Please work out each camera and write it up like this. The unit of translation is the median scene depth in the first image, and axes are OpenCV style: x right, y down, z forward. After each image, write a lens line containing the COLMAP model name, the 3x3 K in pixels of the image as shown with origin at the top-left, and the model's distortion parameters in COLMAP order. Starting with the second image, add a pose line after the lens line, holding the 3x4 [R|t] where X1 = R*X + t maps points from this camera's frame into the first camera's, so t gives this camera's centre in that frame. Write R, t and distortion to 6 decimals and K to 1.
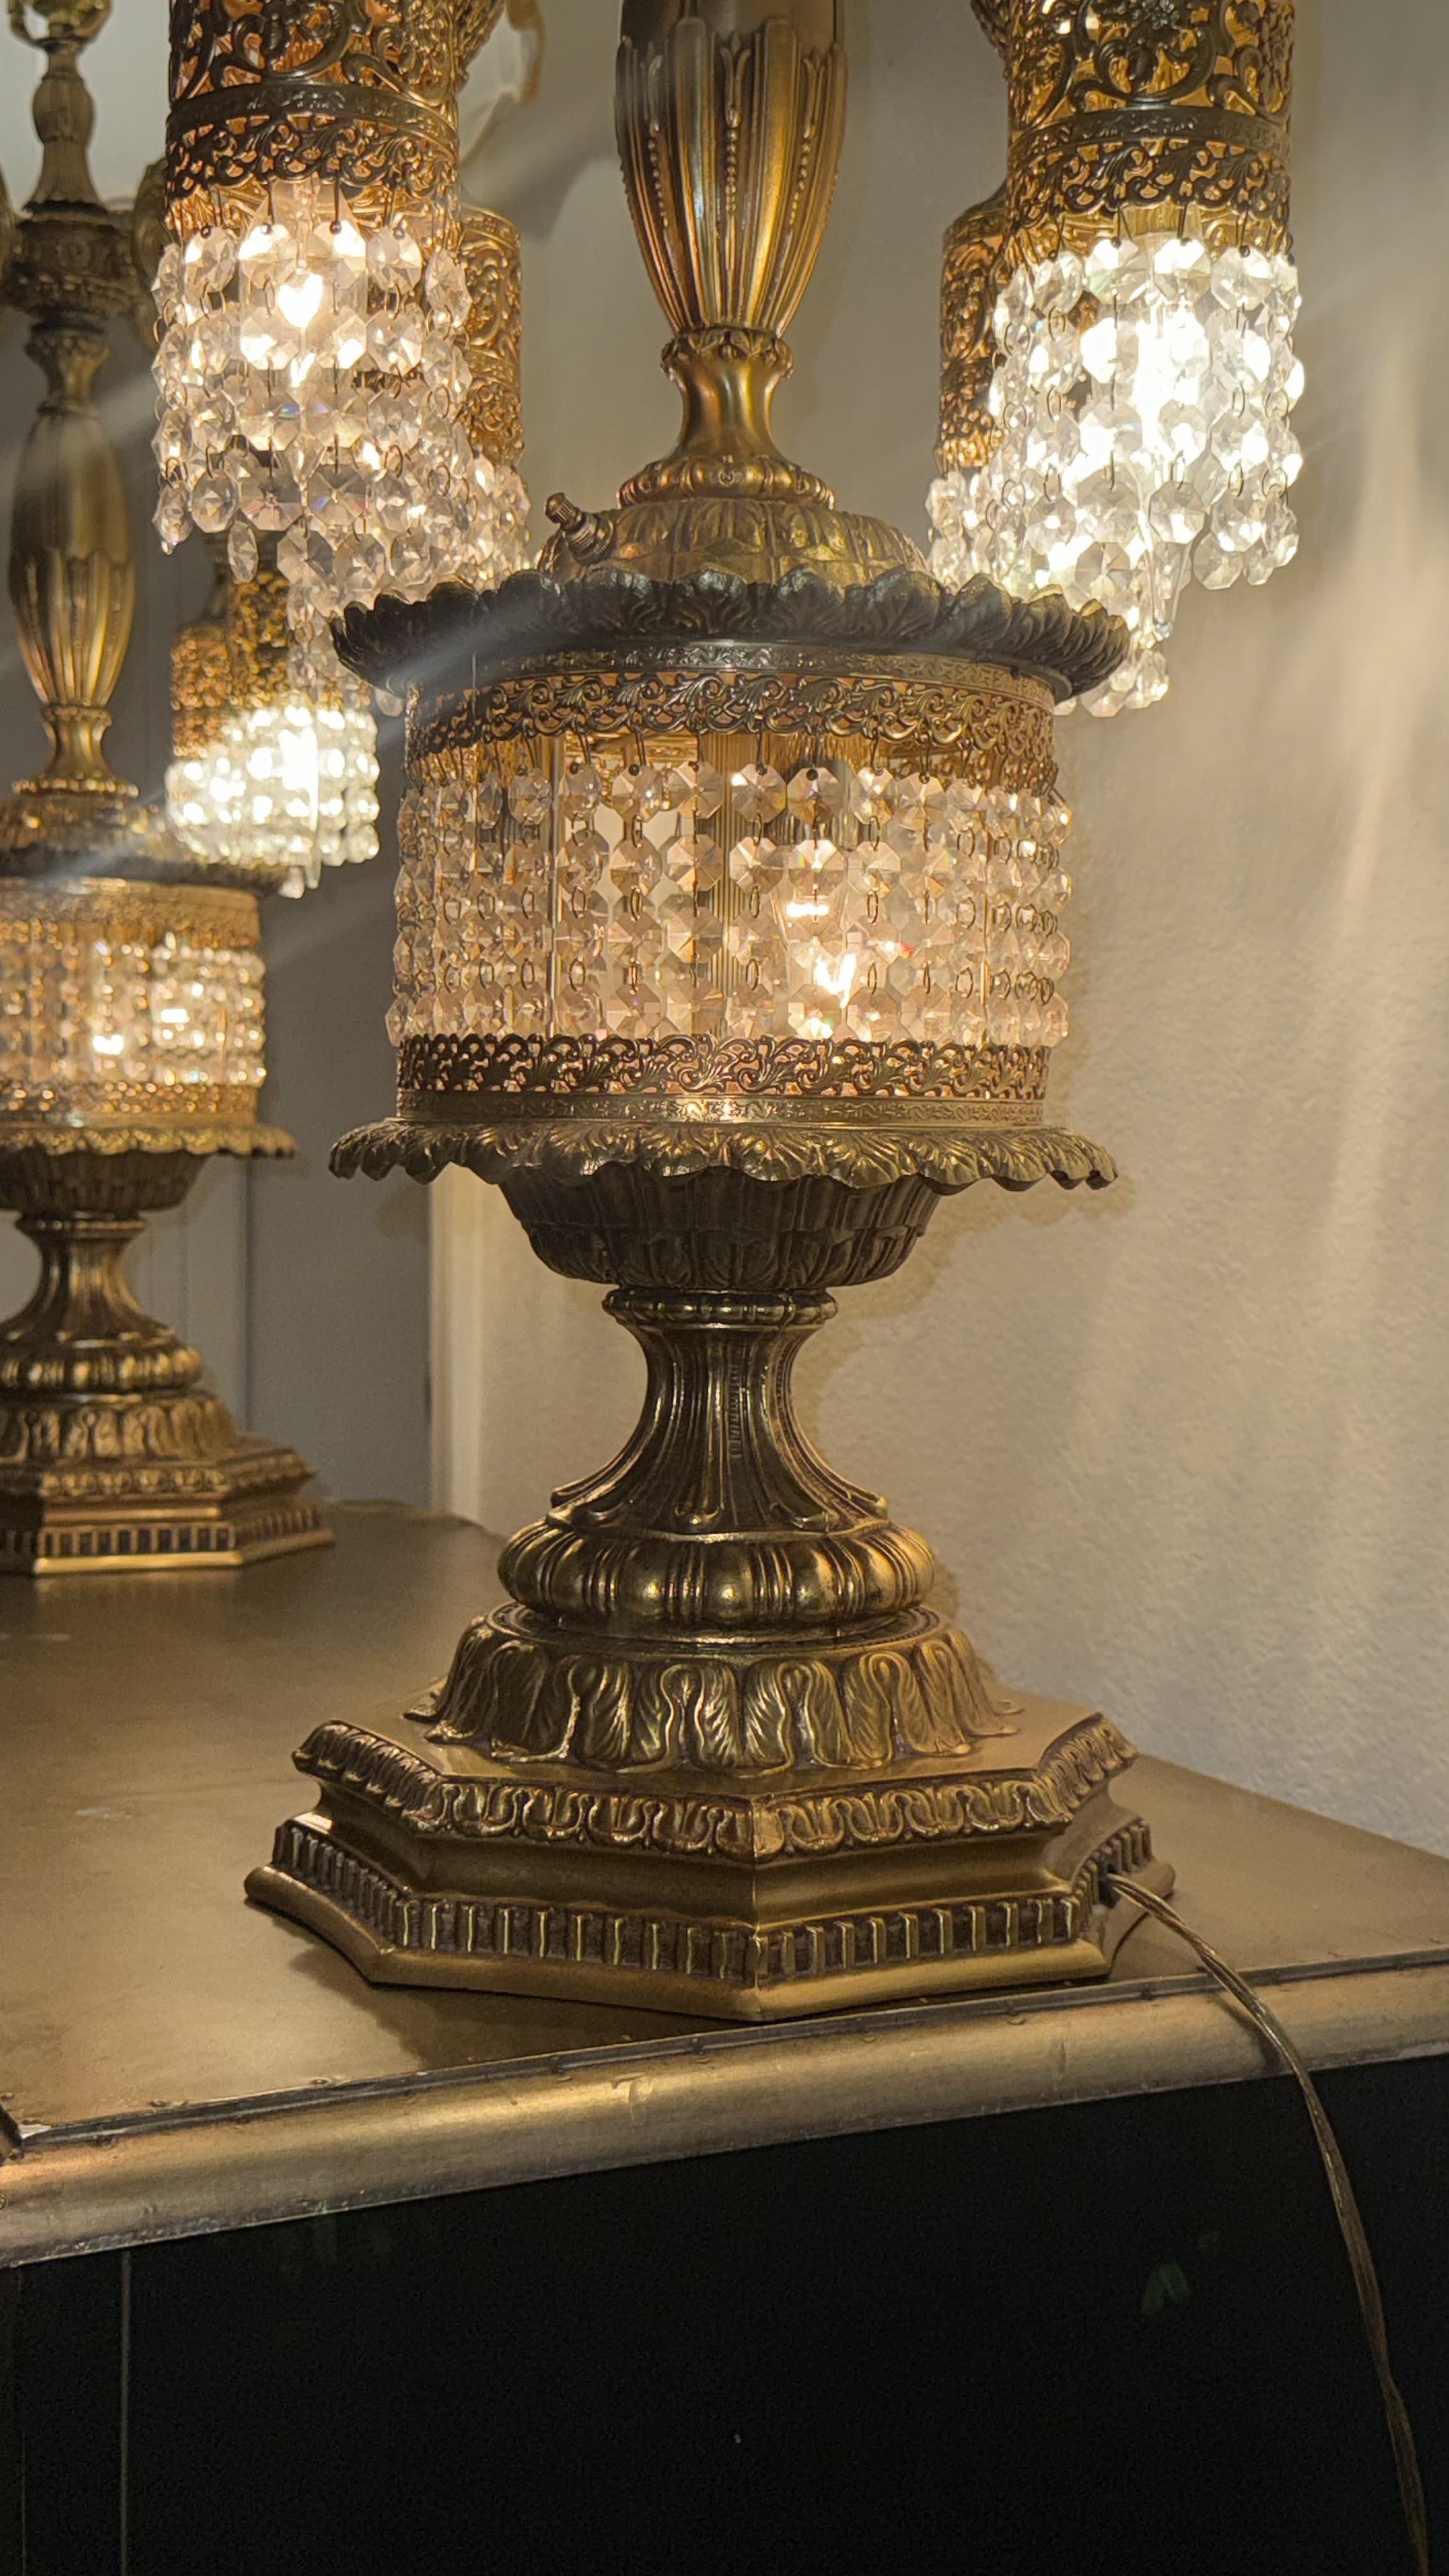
lens RADIAL K [[2880.9, 0, 724.5], [0, 2880.9, 1288.0], [0, 0, 1]] dist [0.192278, -0.527124]
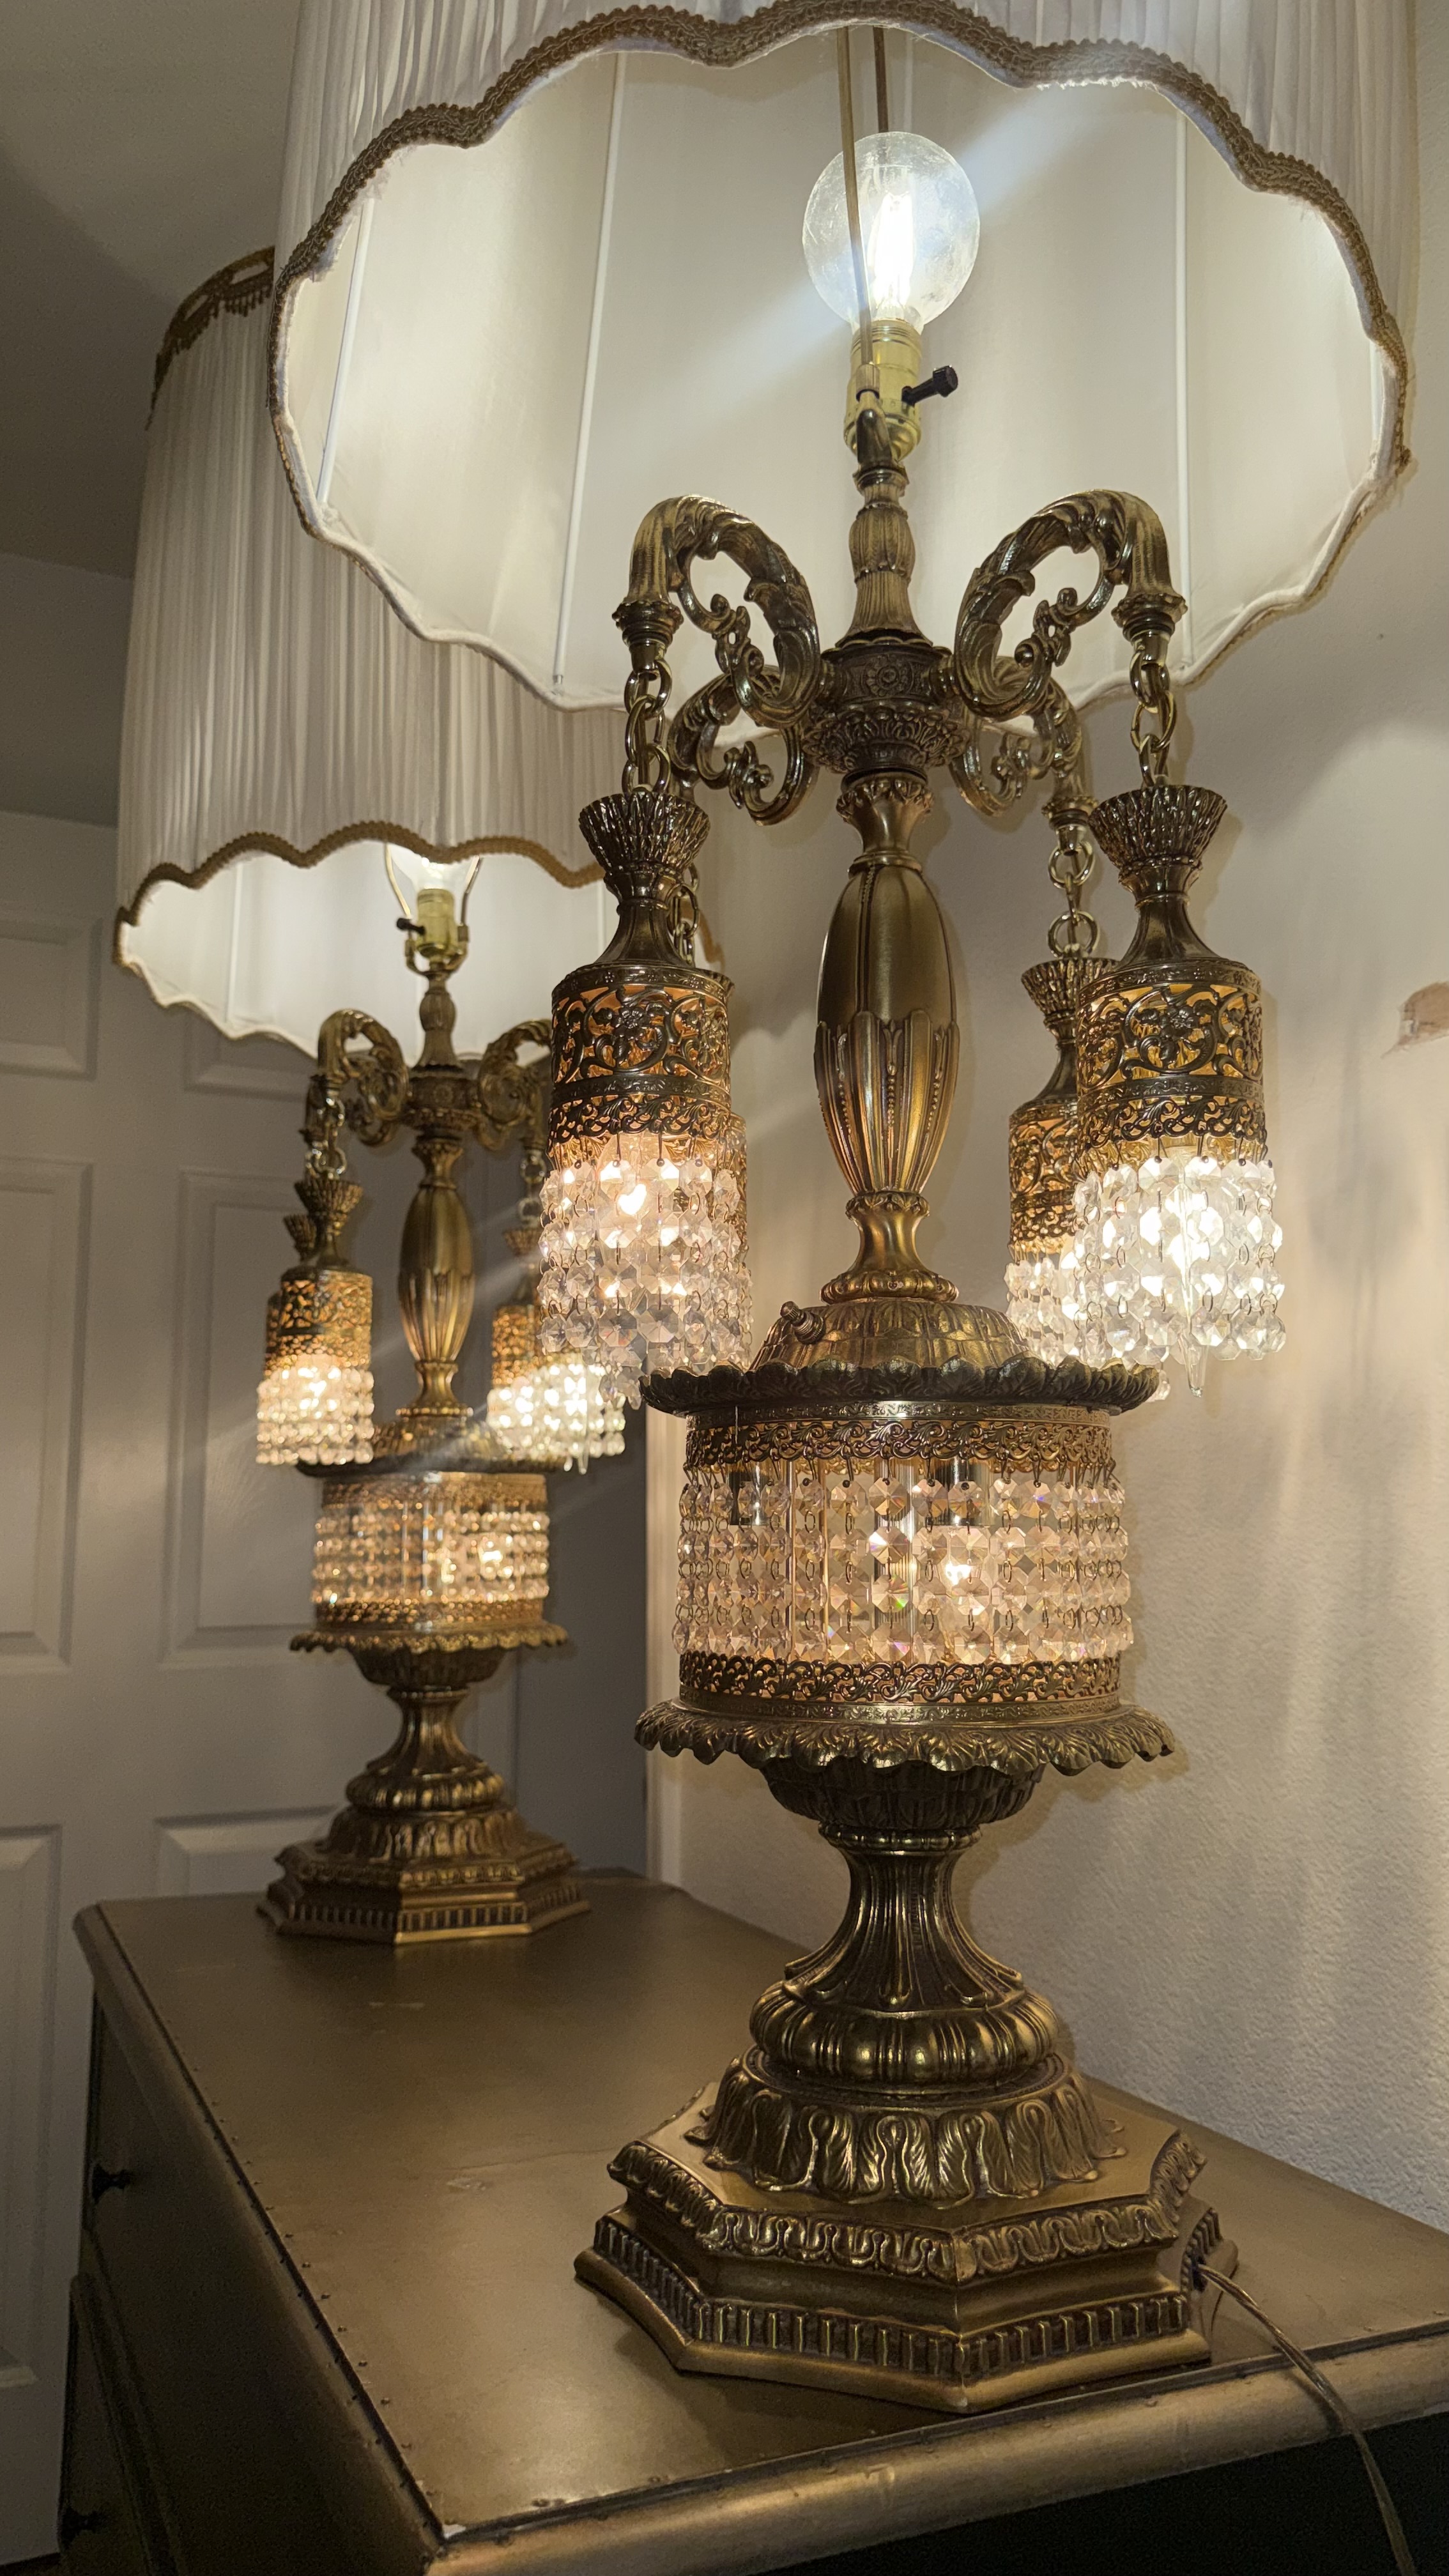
lens RADIAL K [[1788.5, 0, 724.5], [0, 1788.5, 1288.0], [0, 0, 1]] dist [0.160768, -0.283327]
pose [[0.999349, -0.017874, -0.031353, -0.059521], [0.011727, 0.982425, -0.186290, -0.098479], [0.034132, 0.185801, 0.981994, 0.052526]]
